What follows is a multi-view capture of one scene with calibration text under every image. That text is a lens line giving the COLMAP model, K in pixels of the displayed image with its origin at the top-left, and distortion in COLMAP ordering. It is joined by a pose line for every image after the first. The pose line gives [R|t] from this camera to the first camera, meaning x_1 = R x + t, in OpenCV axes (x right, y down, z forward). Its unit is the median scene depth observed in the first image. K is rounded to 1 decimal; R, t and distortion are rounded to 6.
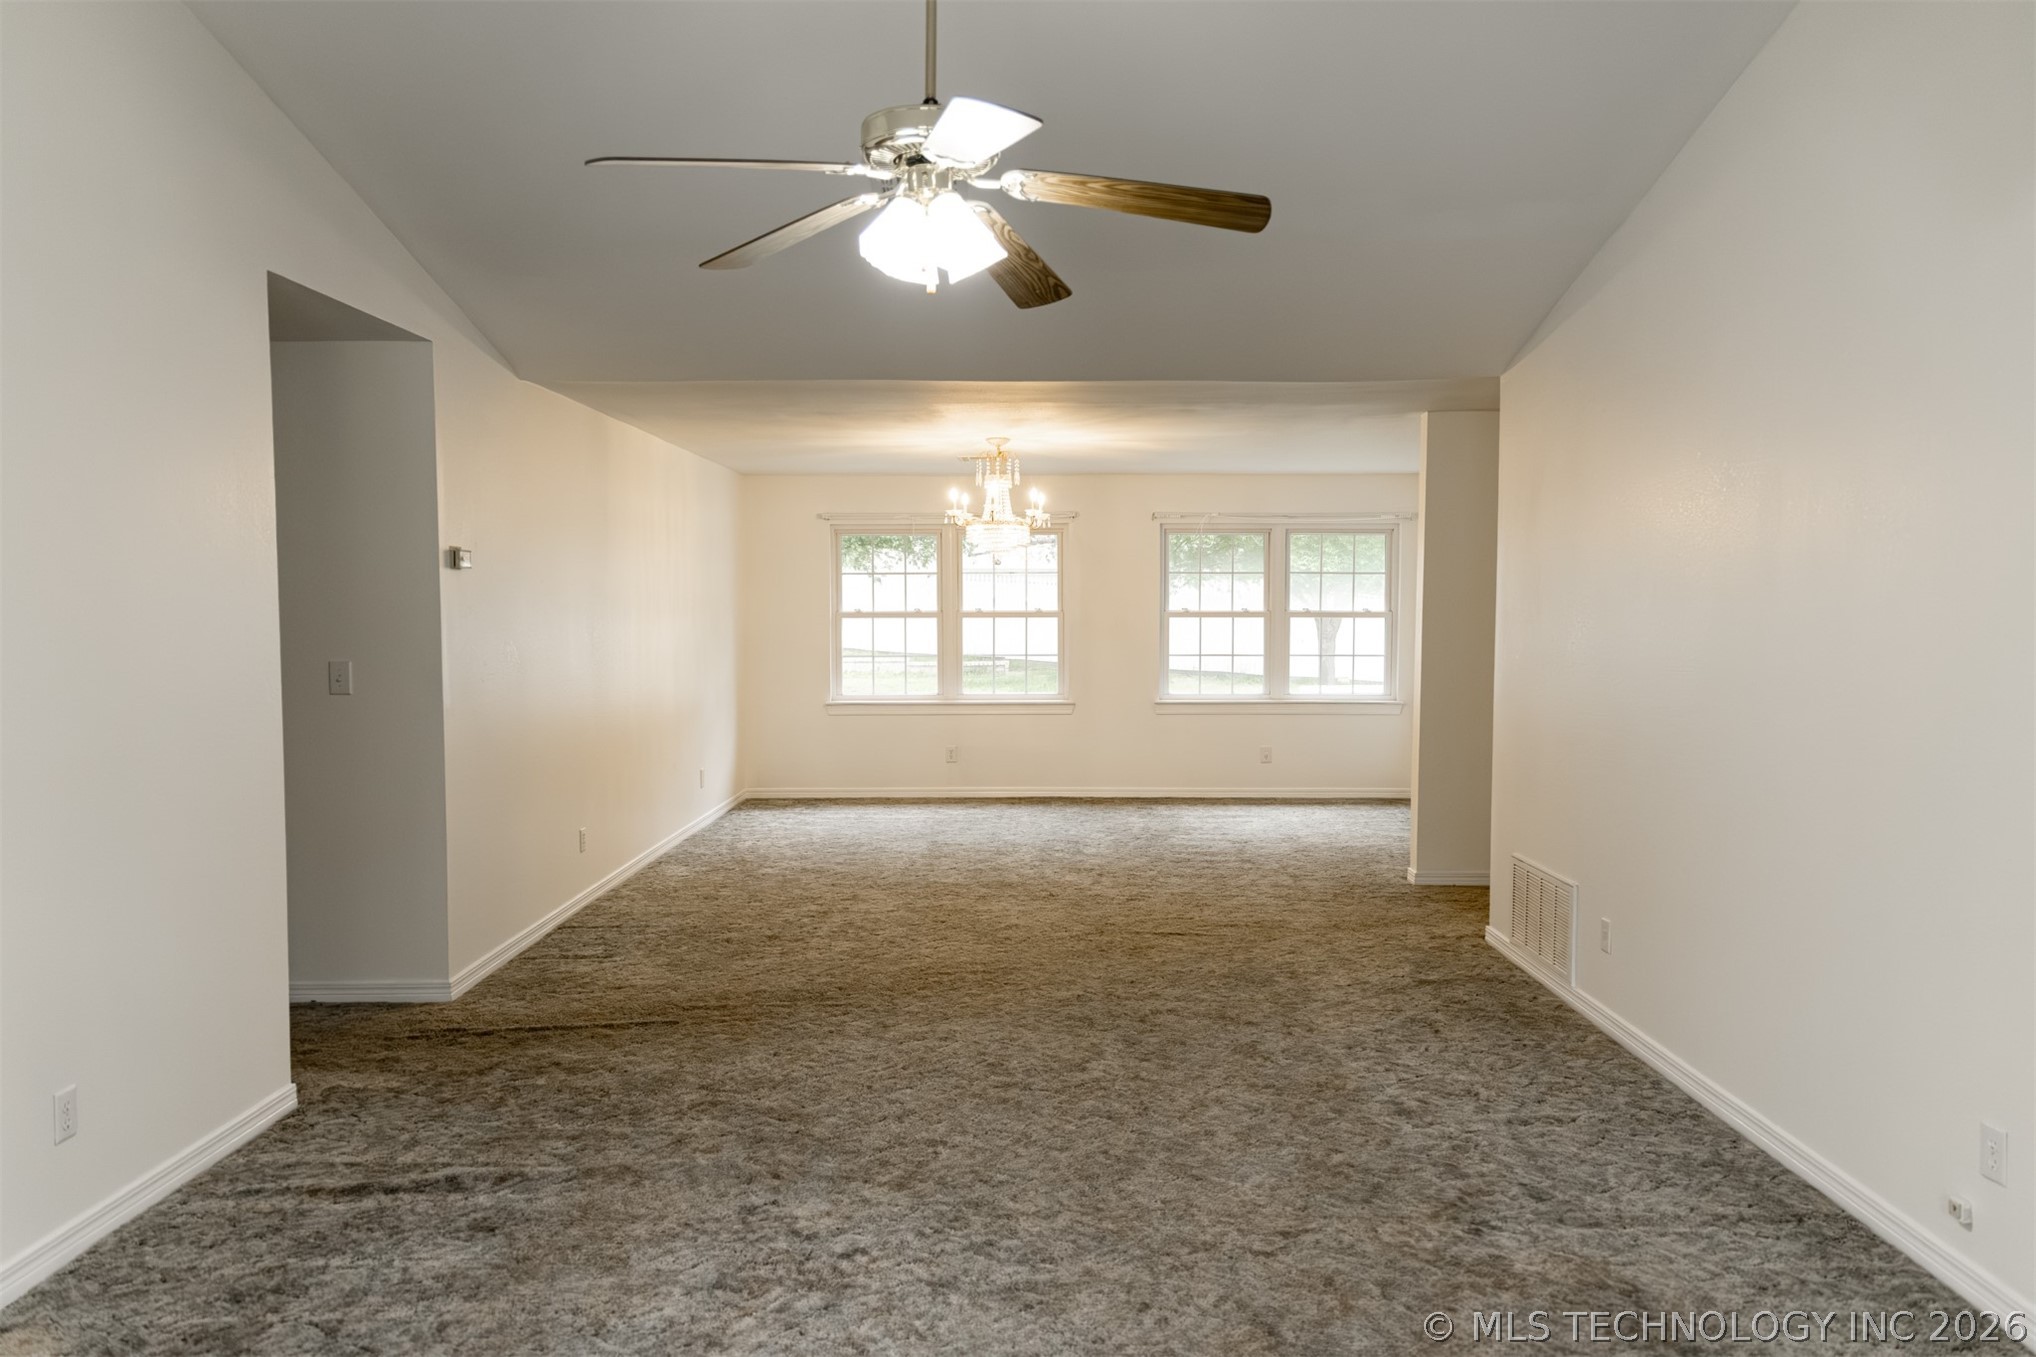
lens RADIAL K [[1453.2, 0, 1021.4], [0, 1453.2, 683.9], [0, 0, 1]] dist [0.043226, -0.017733]
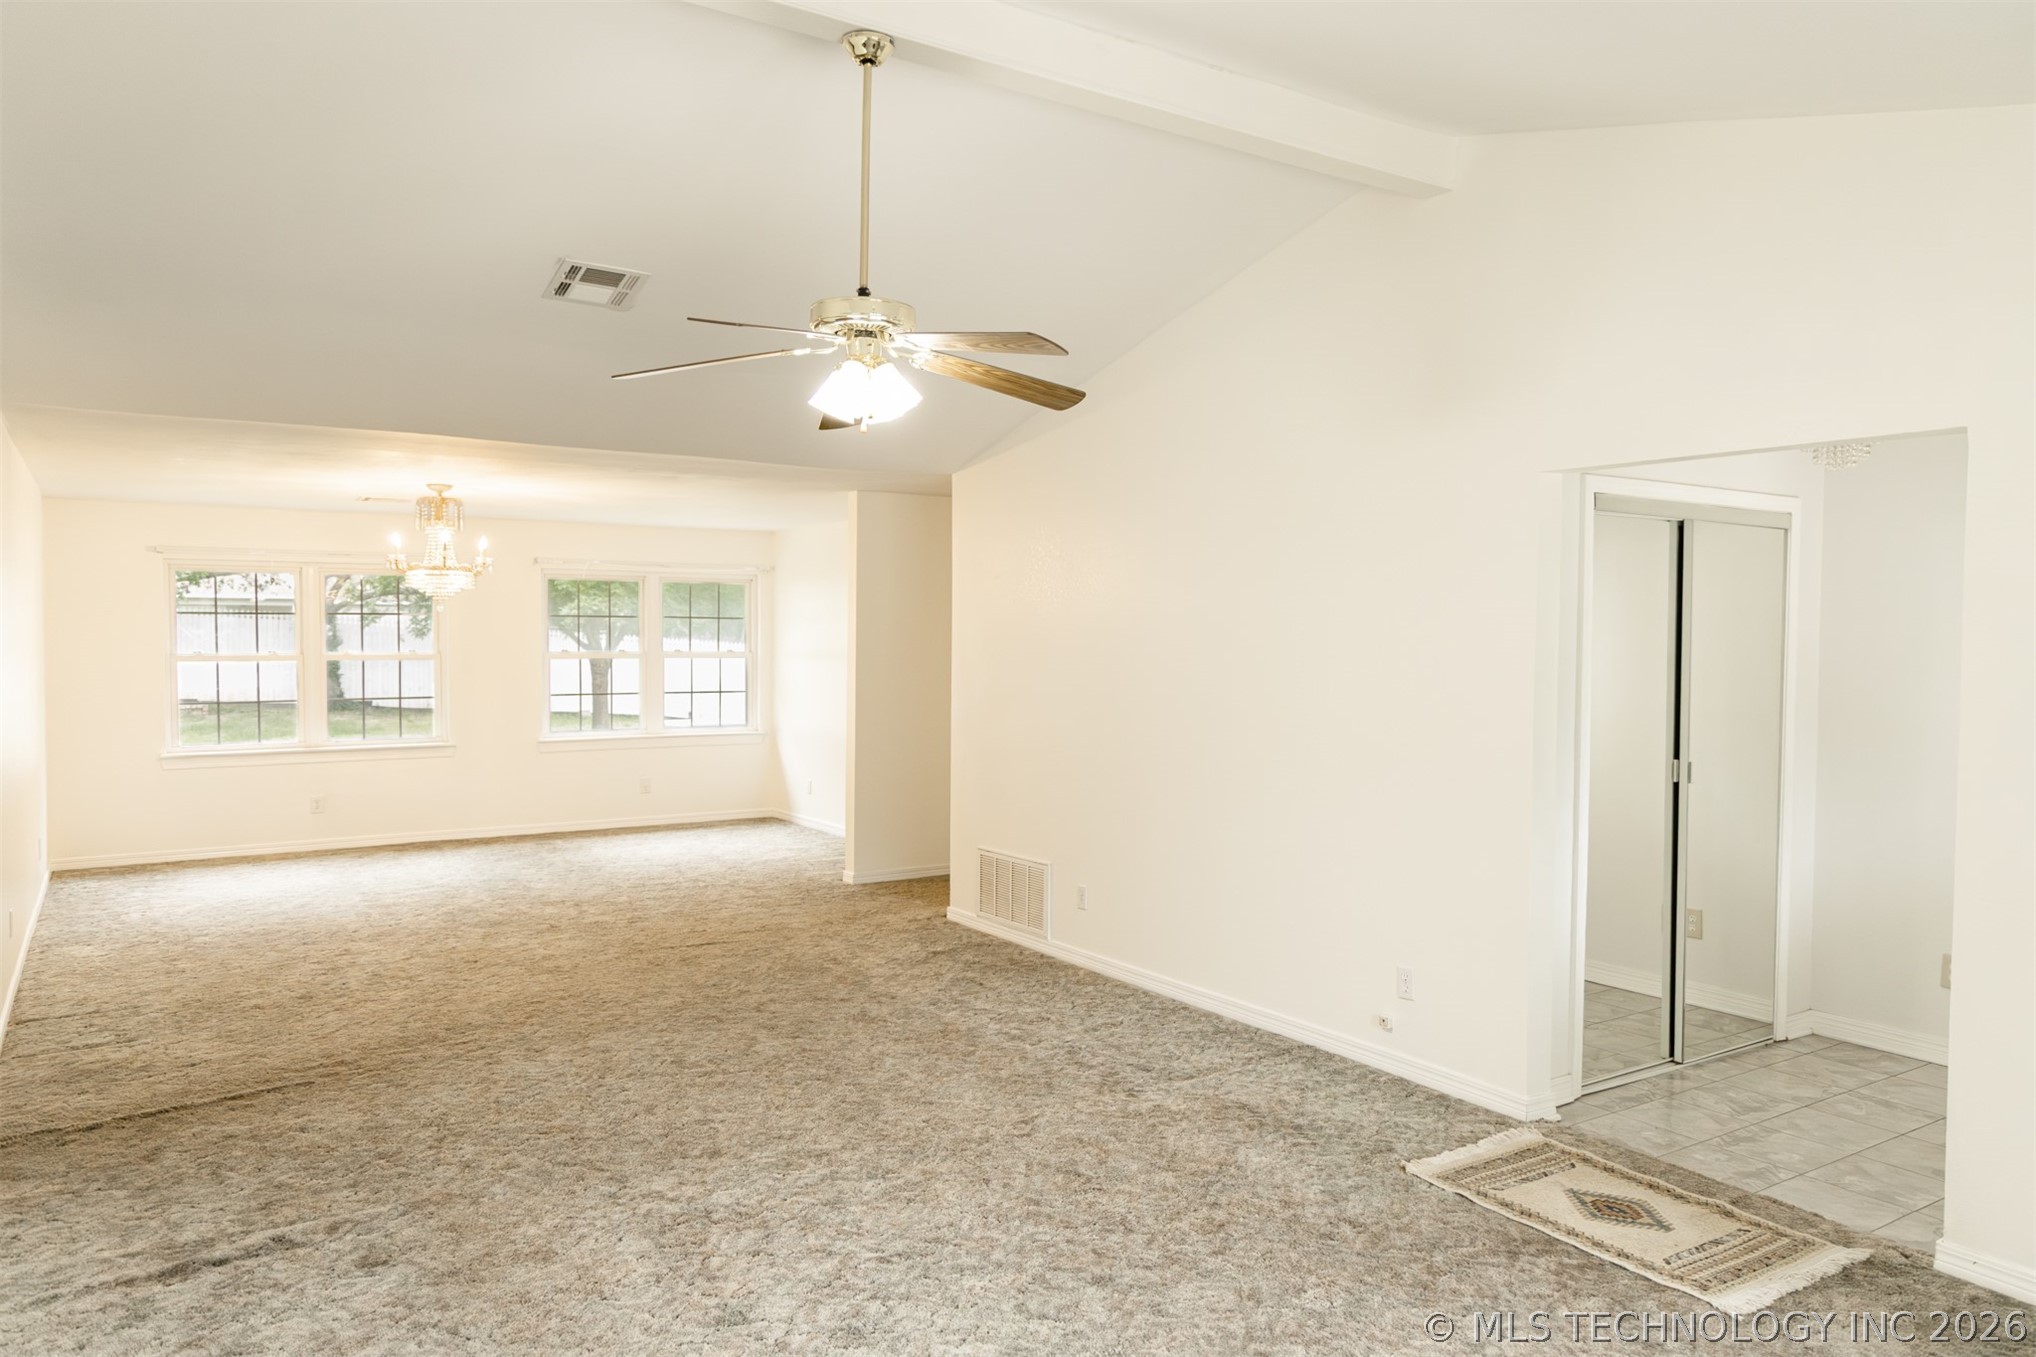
lens RADIAL K [[1453.2, 0, 1018.2], [0, 1453.2, 676.3], [0, 0, 1]] dist [0.043226, -0.017733]
pose [[0.826958, -0.011104, 0.562155, -0.480291], [0.025615, 0.999511, -0.017939, -0.014069], [-0.561681, 0.029235, 0.826838, -0.114303]]
